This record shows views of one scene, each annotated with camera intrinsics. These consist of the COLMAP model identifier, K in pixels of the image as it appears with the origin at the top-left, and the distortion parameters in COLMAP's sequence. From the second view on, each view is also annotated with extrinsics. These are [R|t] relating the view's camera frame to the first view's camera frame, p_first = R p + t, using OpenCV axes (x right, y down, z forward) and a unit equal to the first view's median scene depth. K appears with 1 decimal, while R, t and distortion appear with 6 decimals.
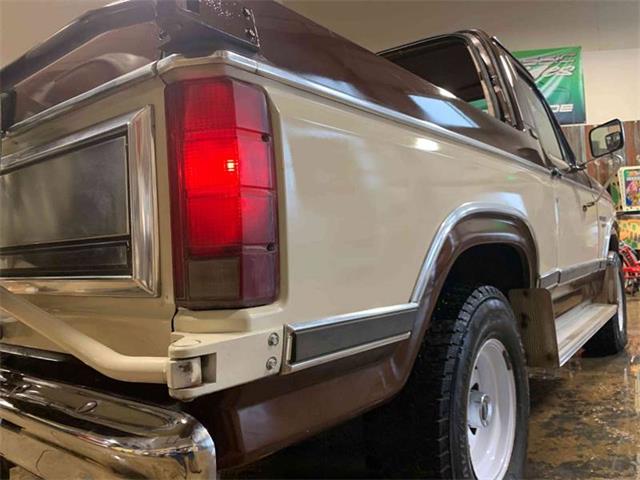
lens RADIAL K [[493.4, 0, 319.7], [0, 493.4, 245.9], [0, 0, 1]] dist [0.023398, -0.023801]
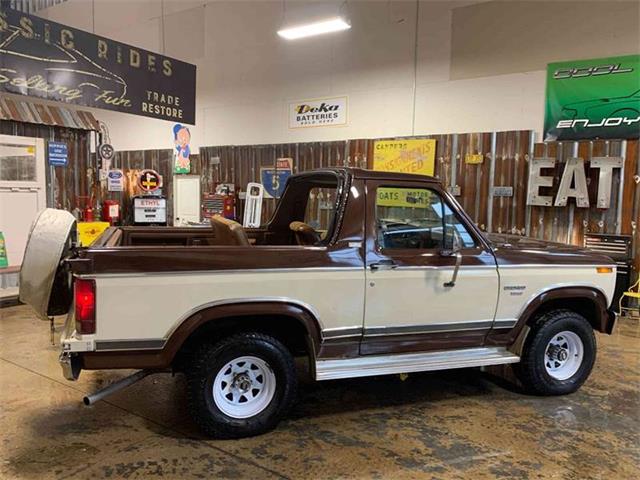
lens RADIAL K [[493.4, 0, 317.0], [0, 493.4, 236.2], [0, 0, 1]] dist [0.023398, -0.023801]
pose [[0.832749, 0.122822, -0.539856, 1.562617], [-0.070467, 0.990666, 0.116687, -0.567728], [0.549149, -0.059129, 0.833630, -0.592856]]
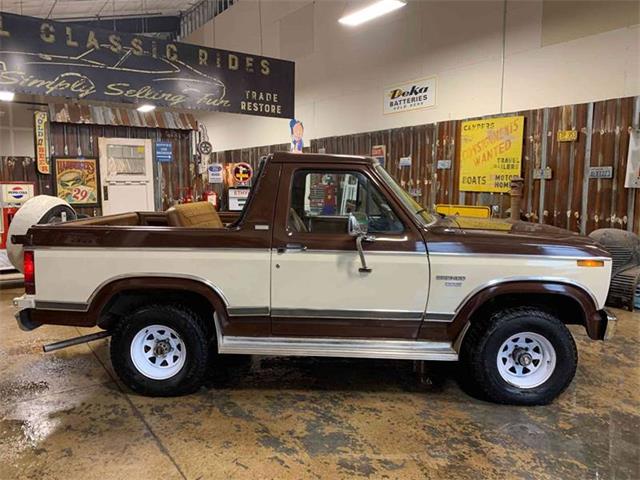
lens RADIAL K [[493.4, 0, 316.8], [0, 493.4, 238.2], [0, 0, 1]] dist [0.023398, -0.023801]
pose [[0.575720, 0.148297, -0.804086, 2.464554], [-0.032934, 0.986823, 0.158419, -0.600254], [0.816983, -0.064723, 0.573018, 0.214902]]
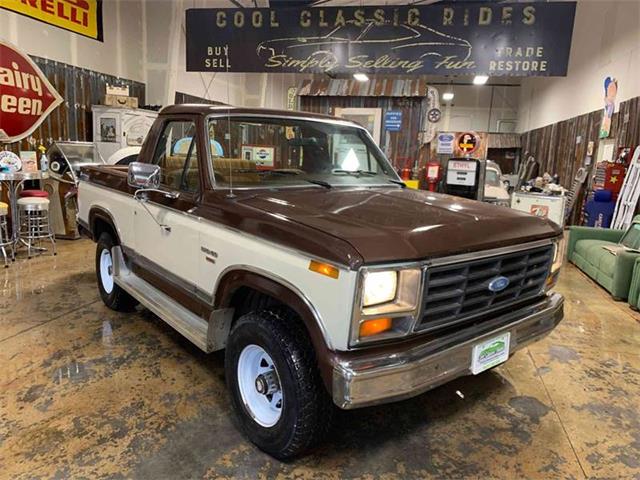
lens RADIAL K [[493.4, 0, 320.7], [0, 493.4, 240.0], [0, 0, 1]] dist [0.023398, -0.023801]
pose [[-0.238595, 0.216218, -0.946743, 2.652762], [-0.031194, 0.972689, 0.230005, -0.564483], [0.970618, 0.084411, -0.225334, 2.686830]]
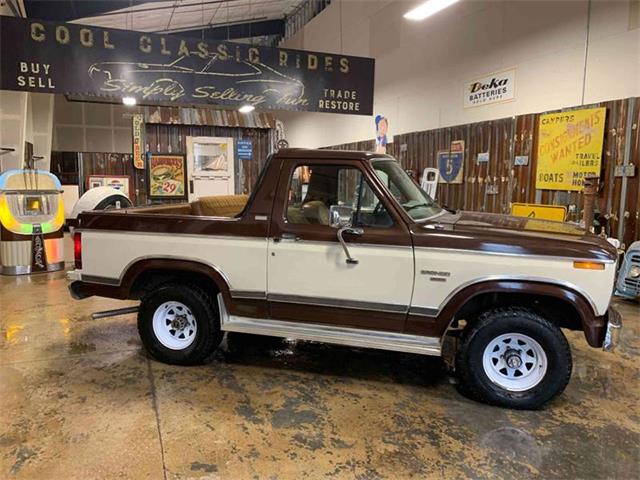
lens RADIAL K [[493.4, 0, 318.3], [0, 493.4, 241.3], [0, 0, 1]] dist [0.023398, -0.023801]
pose [[0.370884, 0.176363, -0.911779, 2.848086], [-0.029811, 0.983557, 0.178121, -0.614093], [0.928201, -0.038881, 0.370043, 0.643519]]
